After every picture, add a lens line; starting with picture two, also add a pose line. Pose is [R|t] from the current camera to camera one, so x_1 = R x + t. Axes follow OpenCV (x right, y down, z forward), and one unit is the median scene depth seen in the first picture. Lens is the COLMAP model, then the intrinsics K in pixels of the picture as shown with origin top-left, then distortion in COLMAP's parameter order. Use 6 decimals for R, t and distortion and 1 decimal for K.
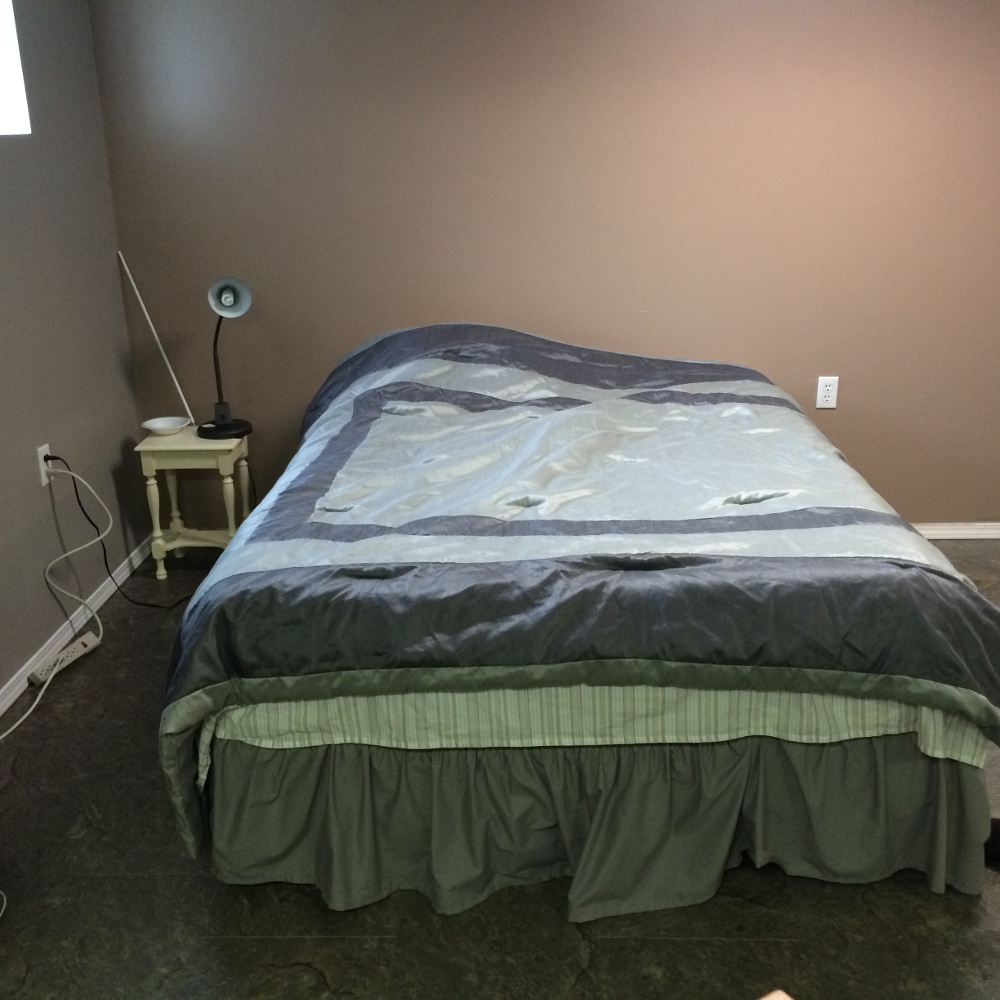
lens RADIAL K [[1150.9, 0, 500.0], [0, 1150.9, 500.0], [0, 0, 1]] dist [0.091642, -0.153041]
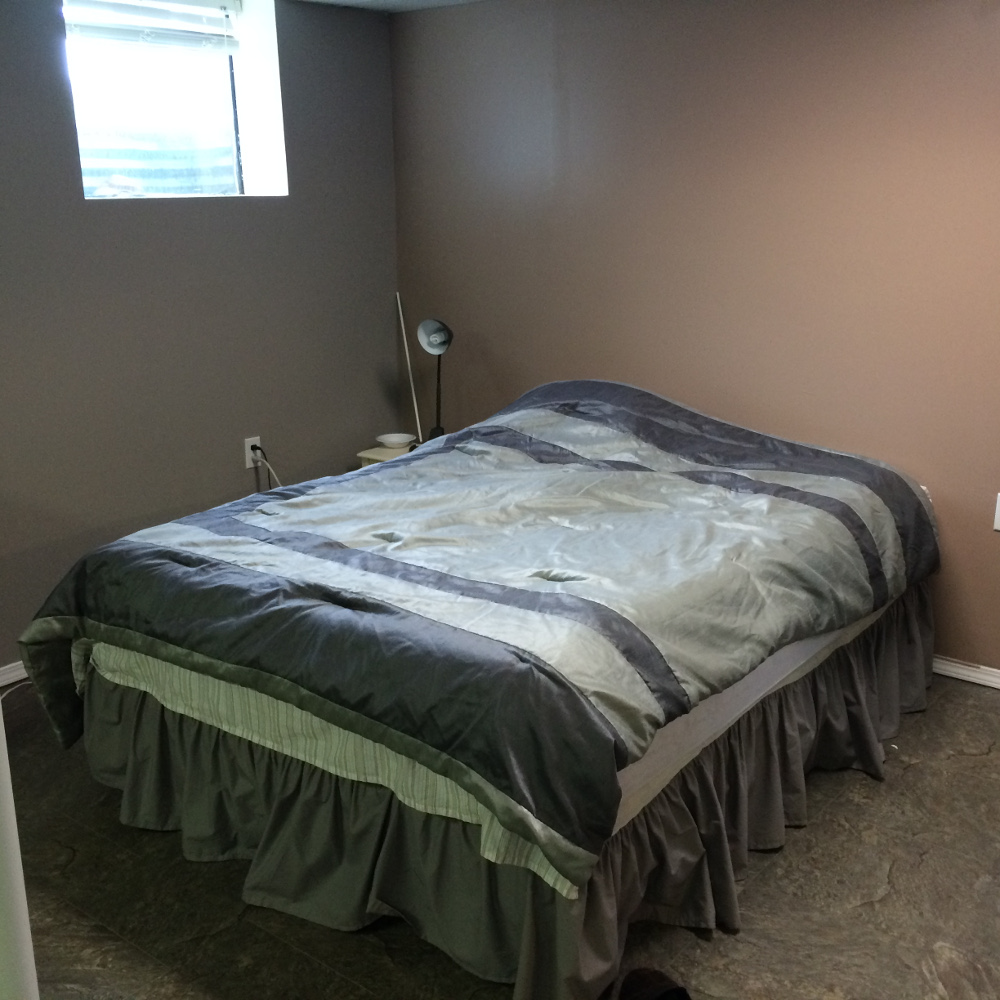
lens RADIAL K [[1150.9, 0, 500.0], [0, 1150.9, 500.0], [0, 0, 1]] dist [0.091642, -0.153041]
pose [[0.801405, 0.170352, -0.573350, 0.838412], [-0.193494, 0.980877, 0.020977, -0.087416], [0.565960, 0.094129, 0.819042, 0.183889]]
